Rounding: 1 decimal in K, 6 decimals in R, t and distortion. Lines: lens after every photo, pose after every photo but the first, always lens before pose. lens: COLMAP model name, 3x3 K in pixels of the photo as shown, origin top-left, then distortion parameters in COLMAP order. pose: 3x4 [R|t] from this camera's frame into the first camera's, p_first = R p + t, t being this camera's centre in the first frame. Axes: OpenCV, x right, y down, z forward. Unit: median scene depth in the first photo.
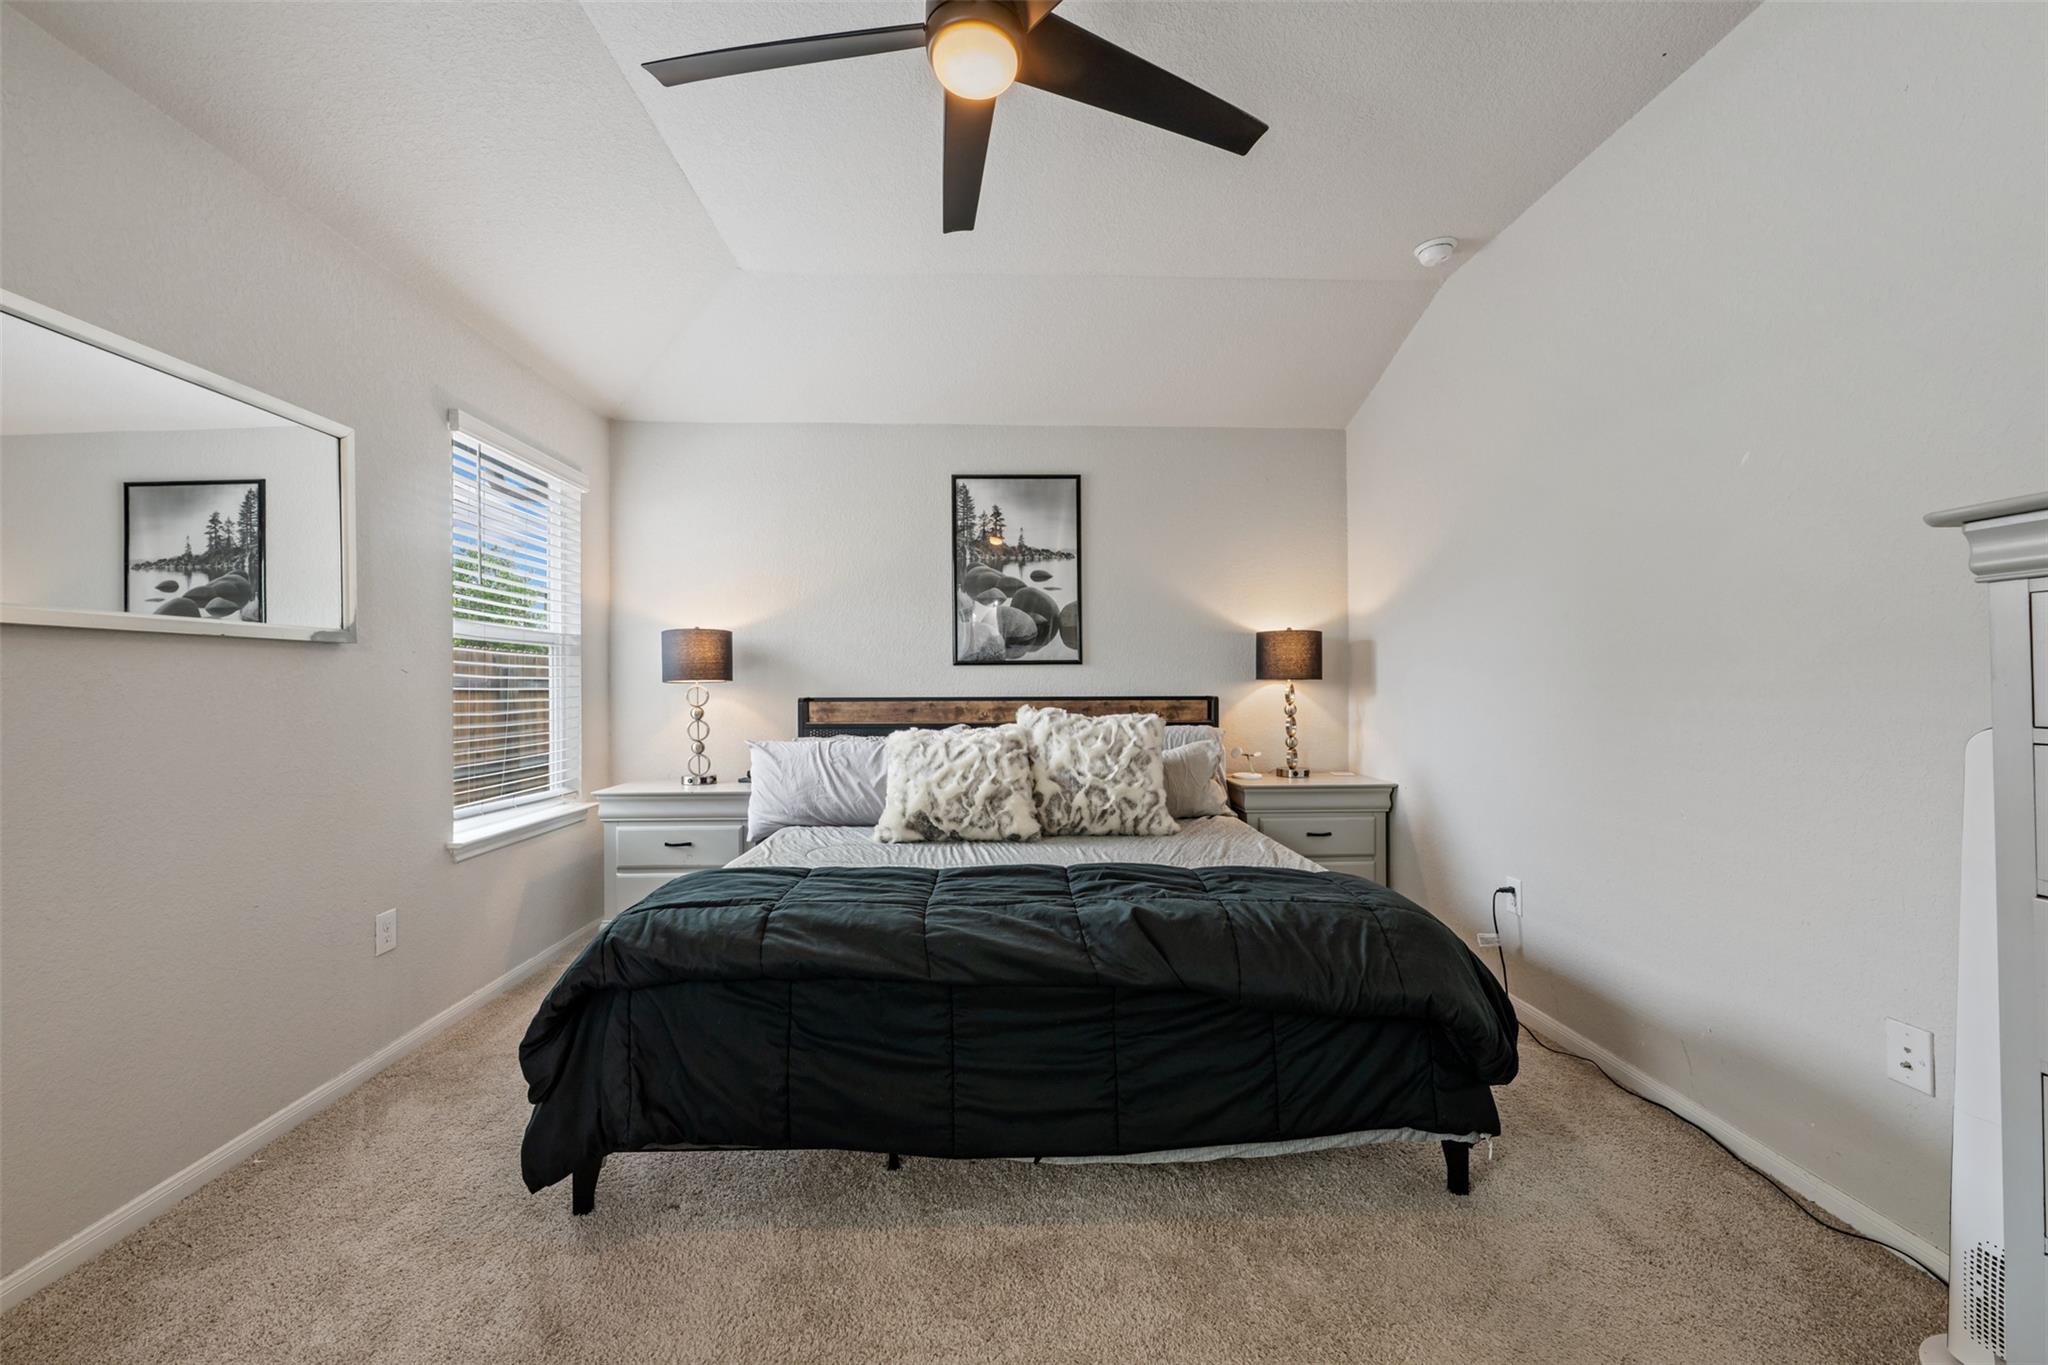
lens RADIAL K [[817.4, 0, 1024.3], [0, 817.4, 681.9], [0, 0, 1]] dist [-0.004306, 0.001664]
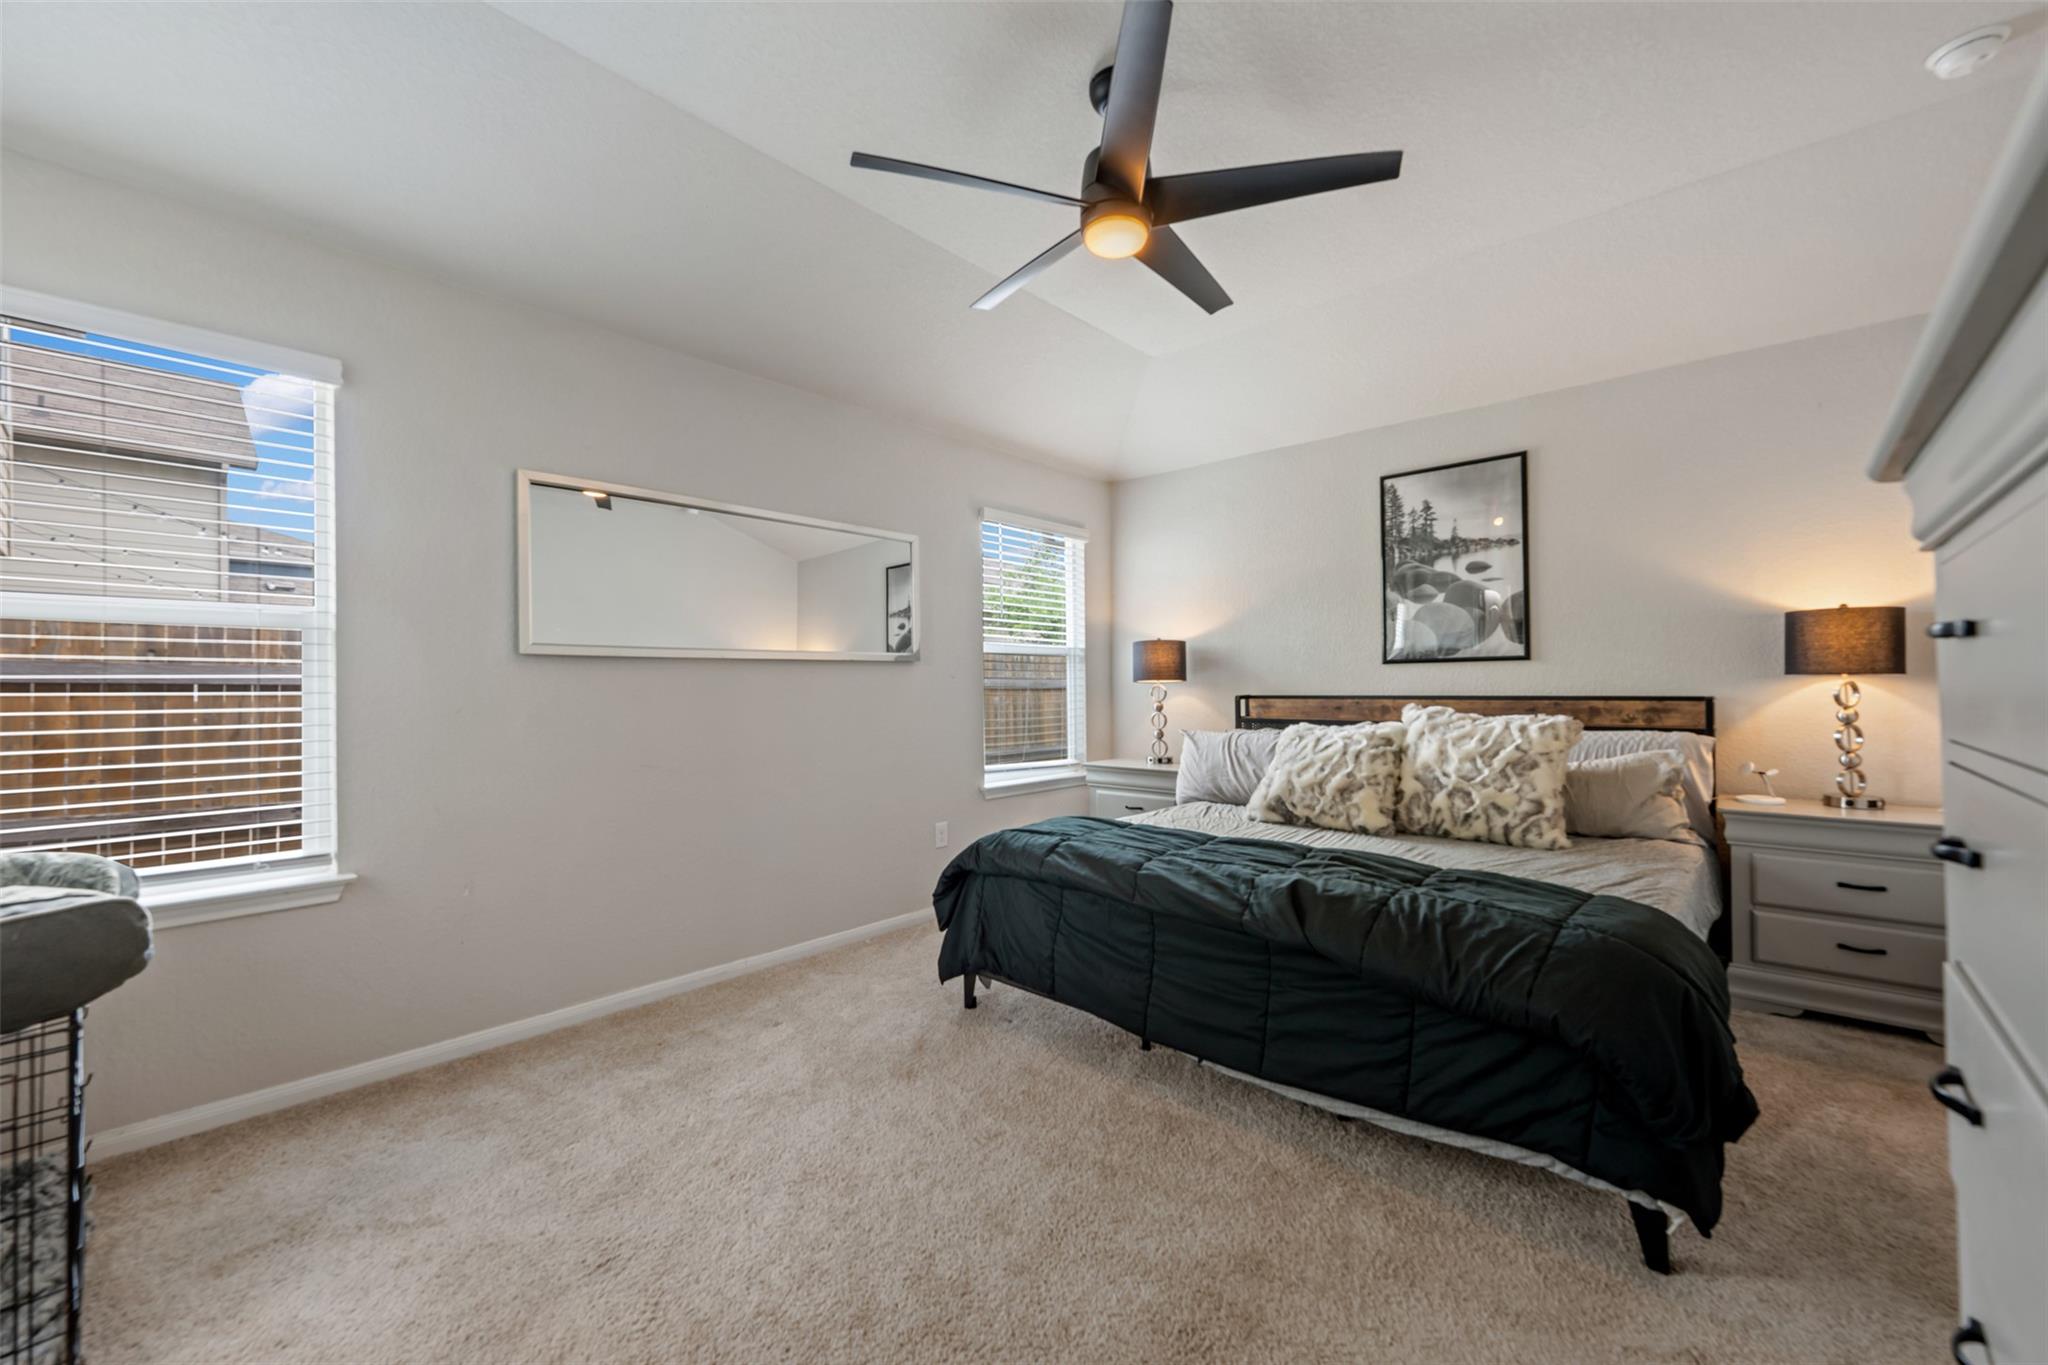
lens RADIAL K [[817.4, 0, 1016.3], [0, 817.4, 682.6], [0, 0, 1]] dist [-0.004306, 0.001664]
pose [[0.711383, -0.003754, -0.702795, 0.385582], [0.007547, 0.999969, 0.002298, -0.003551], [0.702764, -0.006939, 0.711389, -0.054543]]
